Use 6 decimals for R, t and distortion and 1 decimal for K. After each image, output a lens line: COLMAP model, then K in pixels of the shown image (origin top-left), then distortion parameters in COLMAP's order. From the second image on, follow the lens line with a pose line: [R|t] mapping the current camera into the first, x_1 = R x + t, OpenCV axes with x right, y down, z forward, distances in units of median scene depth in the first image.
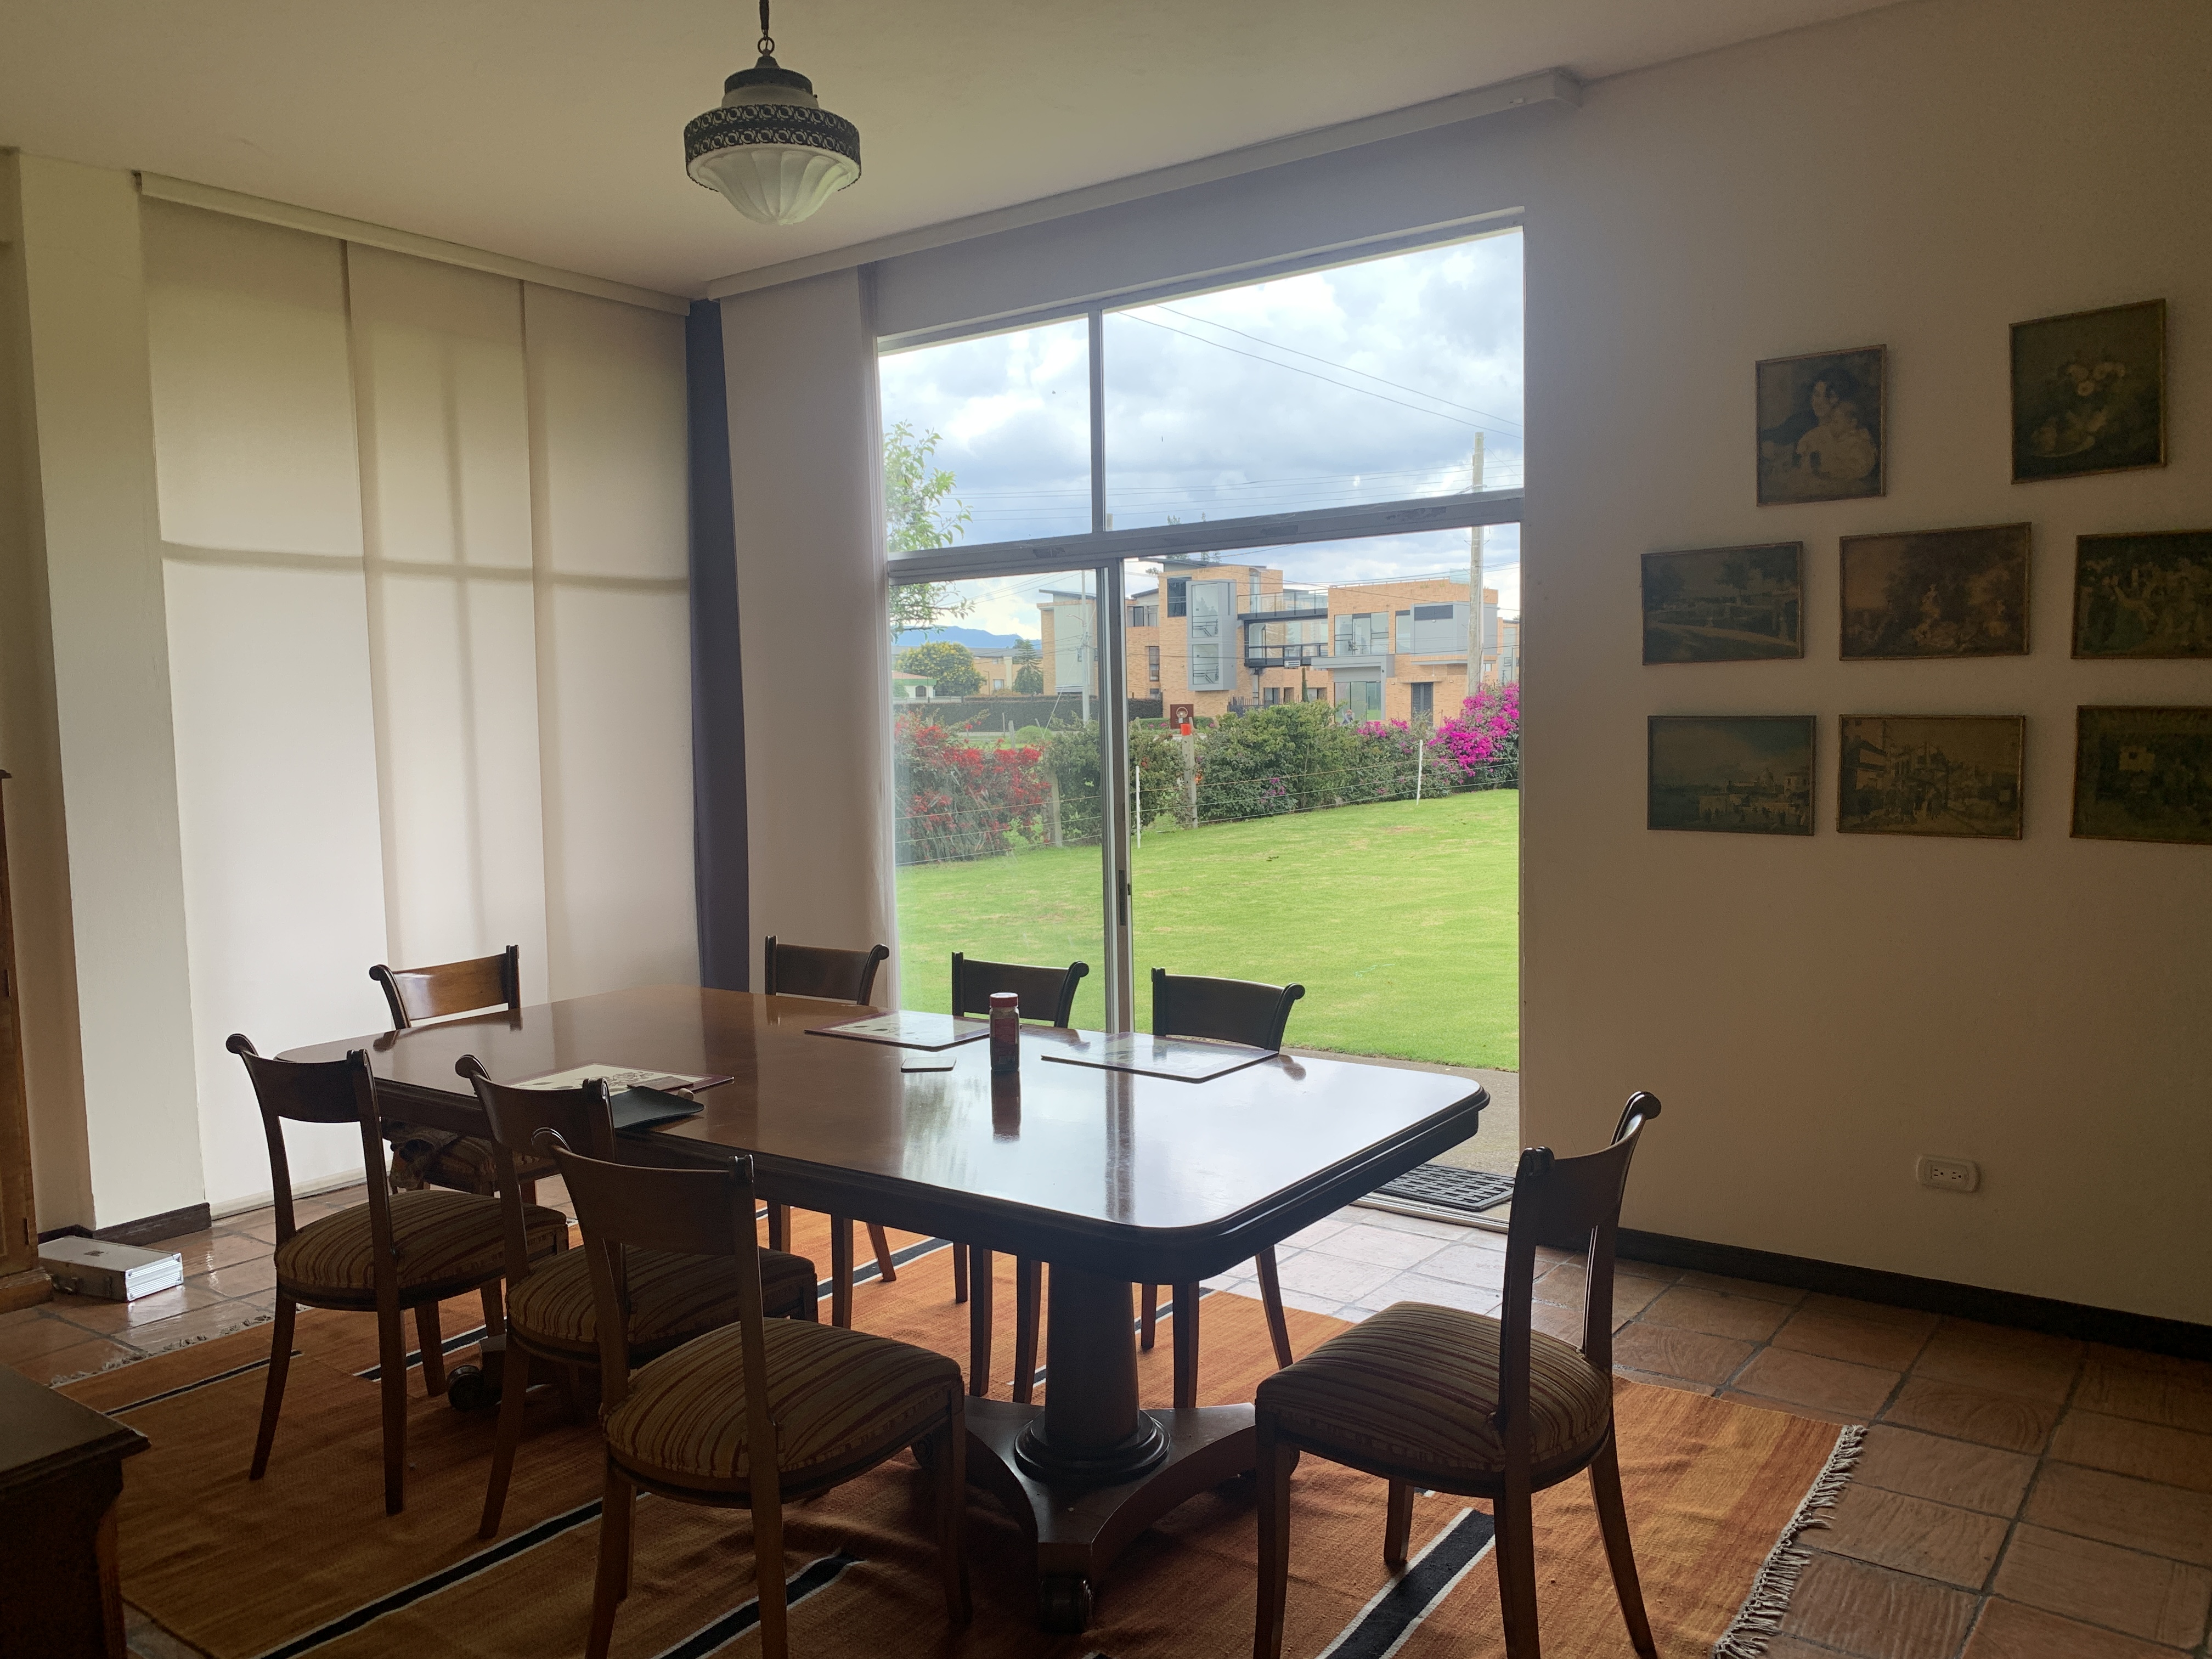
lens RADIAL K [[1668.8, 0, 1117.8], [0, 1668.8, 831.1], [0, 0, 1]] dist [0.028643, -0.030147]
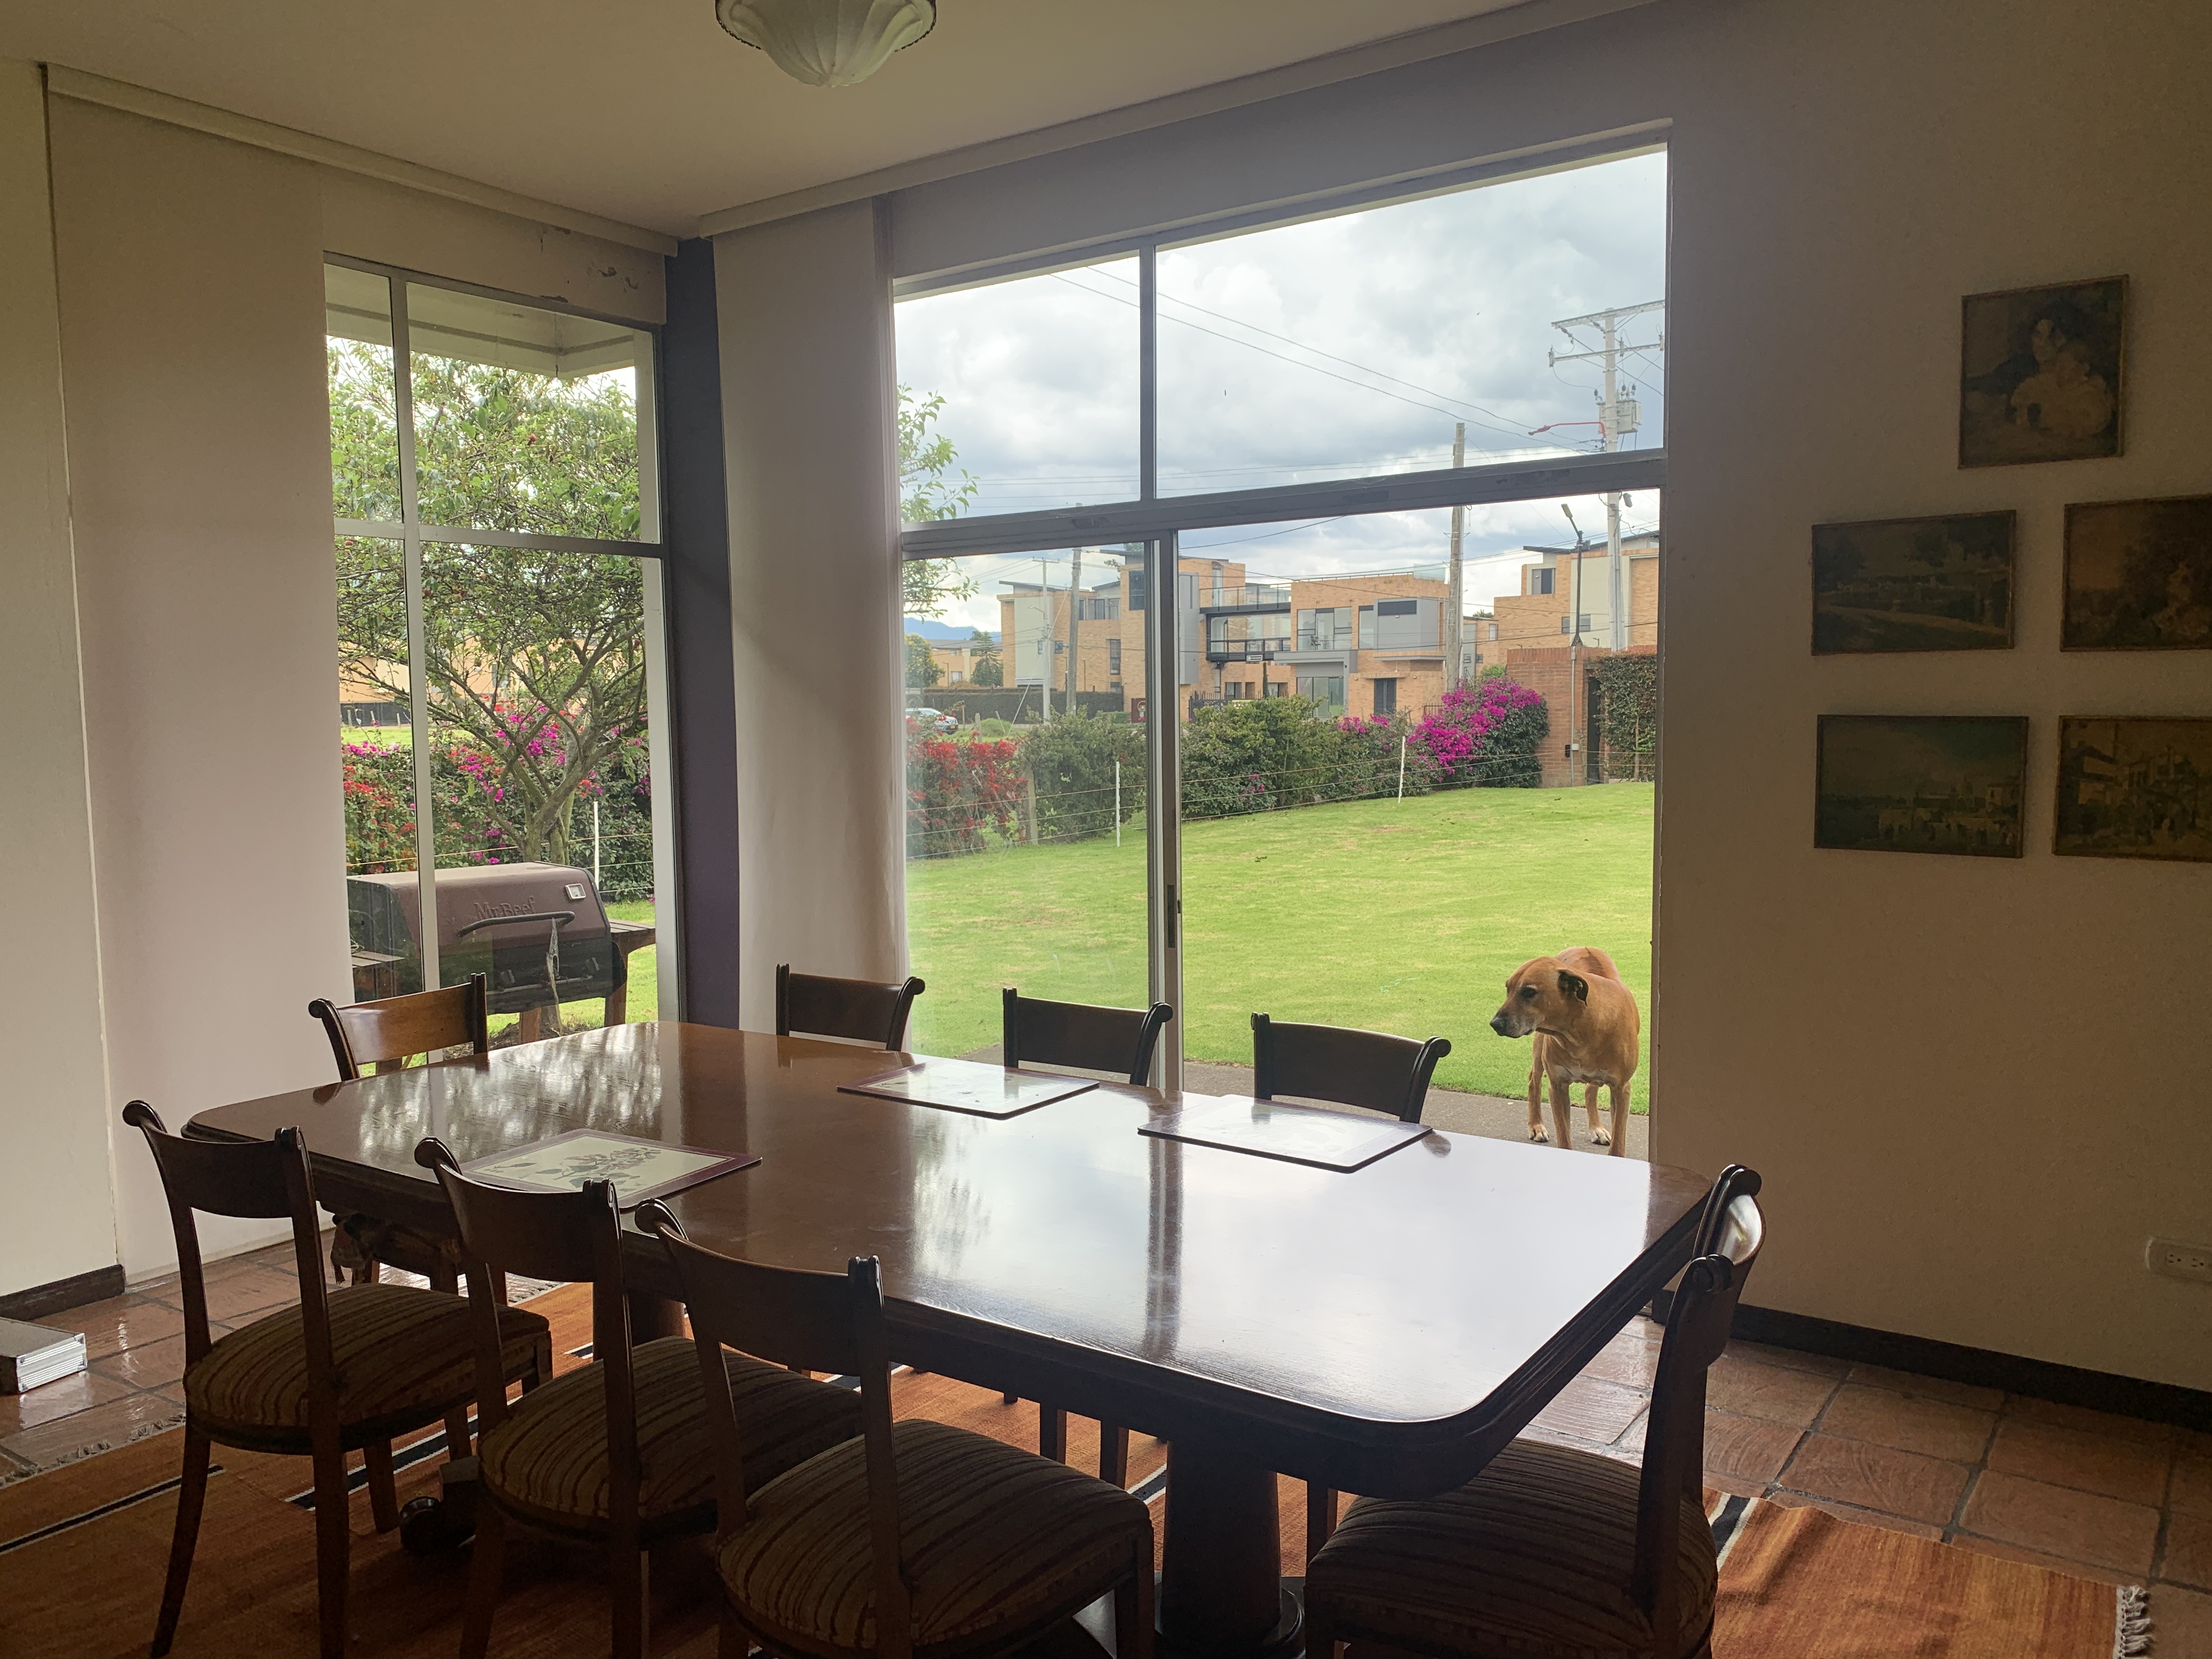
lens RADIAL K [[1668.8, 0, 1093.8], [0, 1668.8, 830.2], [0, 0, 1]] dist [0.028643, -0.030147]
pose [[0.999883, 0.007436, 0.013347, -0.063940], [-0.007481, 0.999966, 0.003330, -0.010269], [-0.013322, -0.003430, 0.999905, 0.152309]]
